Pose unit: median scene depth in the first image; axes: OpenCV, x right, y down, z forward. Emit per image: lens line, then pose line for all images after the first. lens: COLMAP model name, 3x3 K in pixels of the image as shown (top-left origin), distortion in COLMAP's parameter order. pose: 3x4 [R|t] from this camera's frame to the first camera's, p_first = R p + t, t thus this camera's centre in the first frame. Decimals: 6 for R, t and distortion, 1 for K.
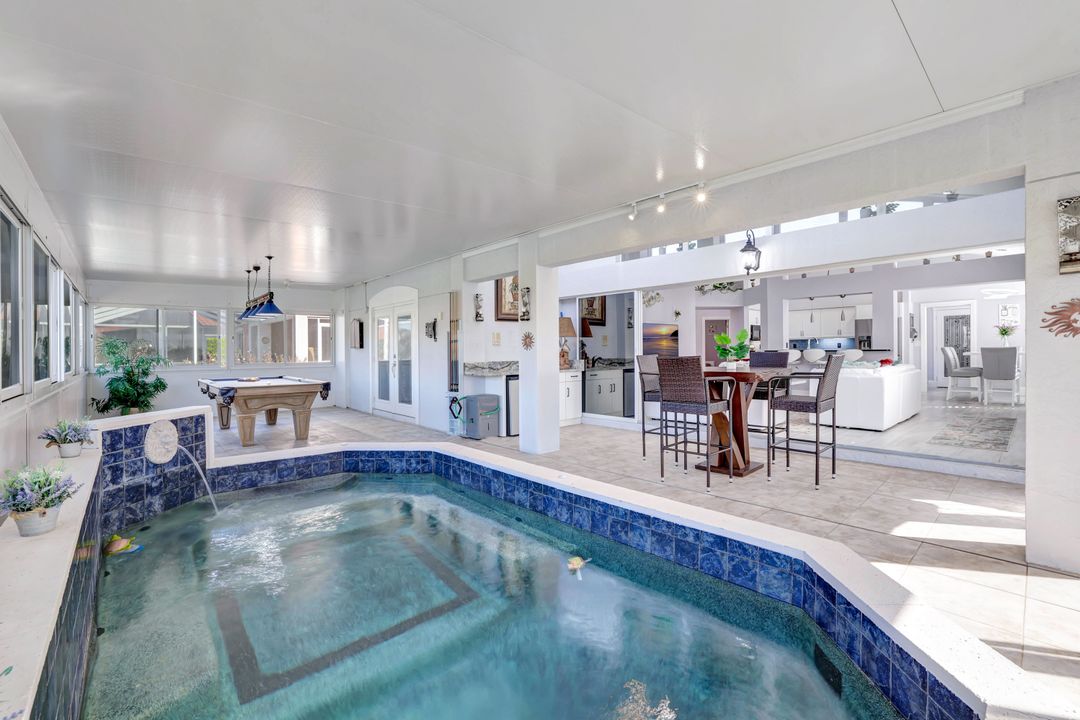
lens RADIAL K [[465.3, 0, 534.4], [0, 465.3, 356.8], [0, 0, 1]] dist [-0.045895, 0.017659]
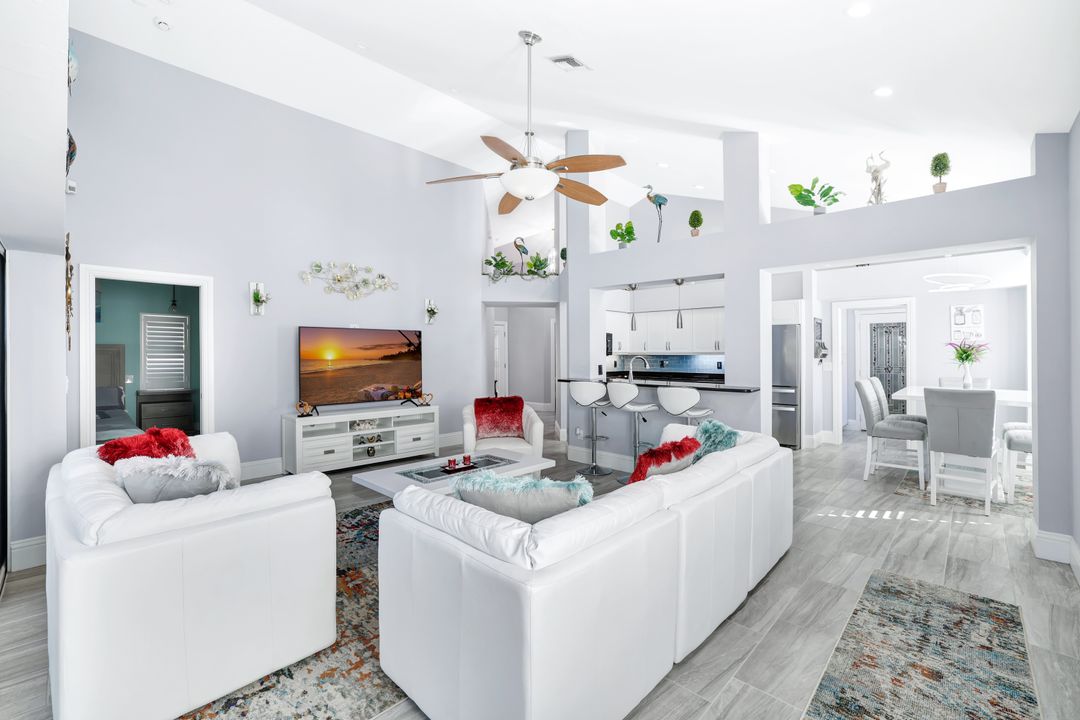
lens RADIAL K [[466.2, 0, 536.1], [0, 466.2, 358.3], [0, 0, 1]] dist [-0.055557, 0.019221]
pose [[0.996492, 0.010110, 0.083074, 0.552839], [-0.010097, 0.999949, -0.000571, -0.051445], [-0.083075, -0.000270, 0.996543, 0.577043]]
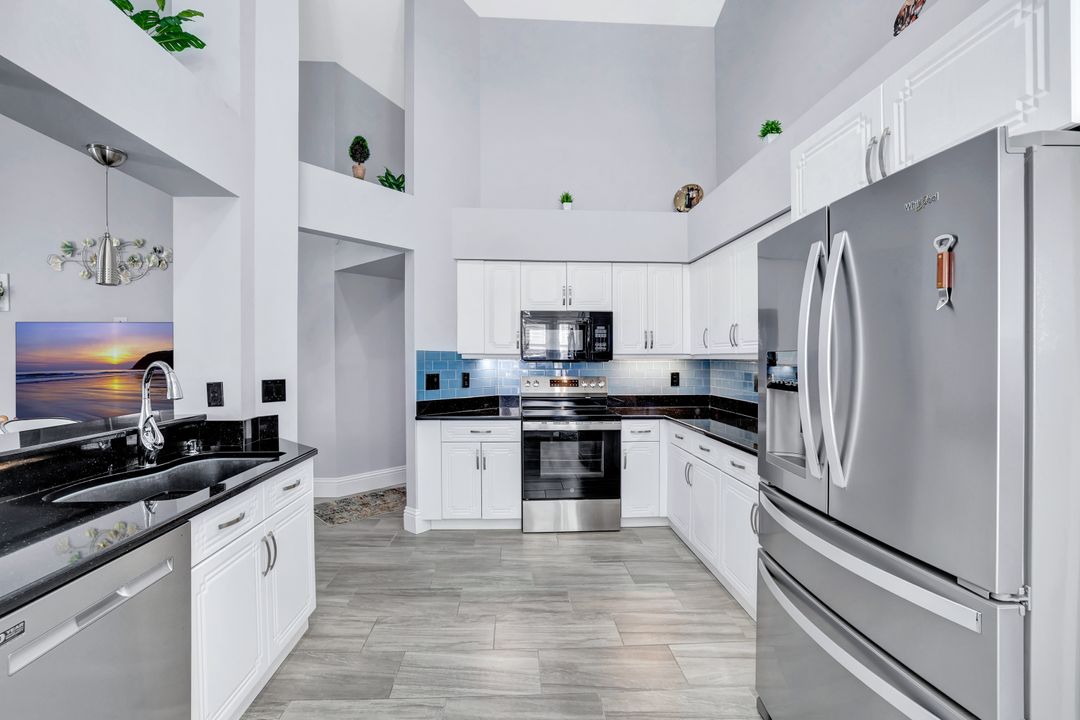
lens RADIAL K [[465.3, 0, 534.4], [0, 465.3, 356.8], [0, 0, 1]] dist [-0.045895, 0.017659]
pose [[0.784263, 0.010308, -0.620342, 1.051590], [-0.014790, 0.999888, -0.002083, -0.061622], [0.620252, 0.010808, 0.784328, 1.212162]]
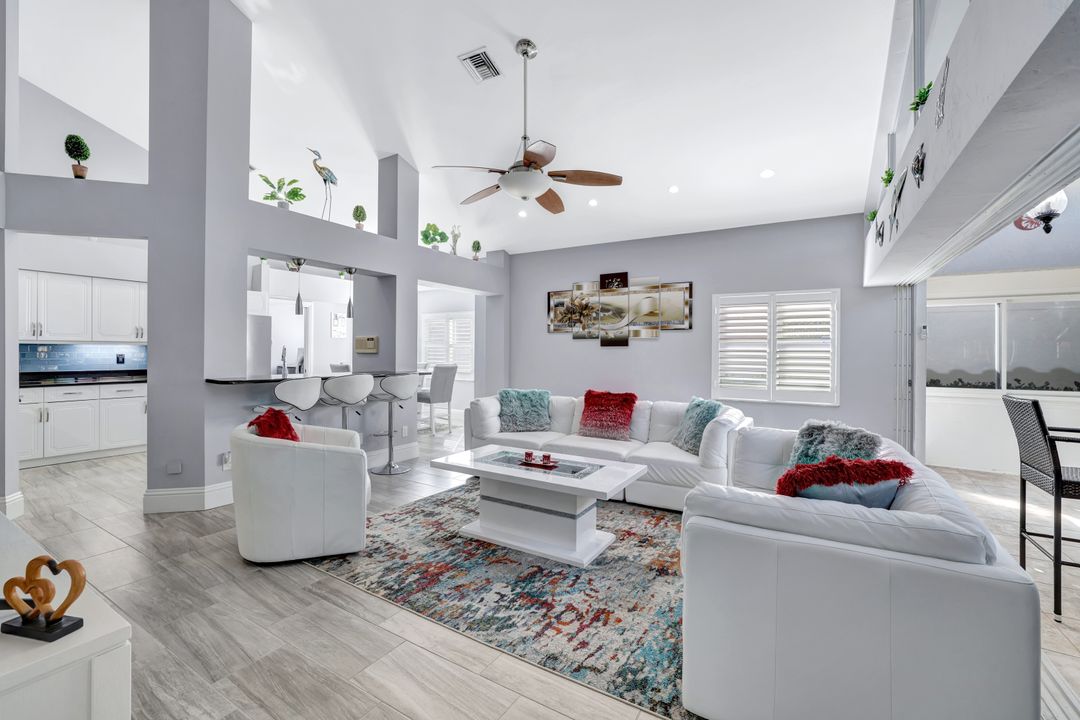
lens RADIAL K [[465.3, 0, 534.4], [0, 465.3, 356.8], [0, 0, 1]] dist [-0.045895, 0.017659]
pose [[-0.290515, -0.002827, 0.956866, 0.130435], [0.004985, 0.999978, 0.004468, -0.044608], [-0.956858, 0.006068, -0.290494, 1.137295]]
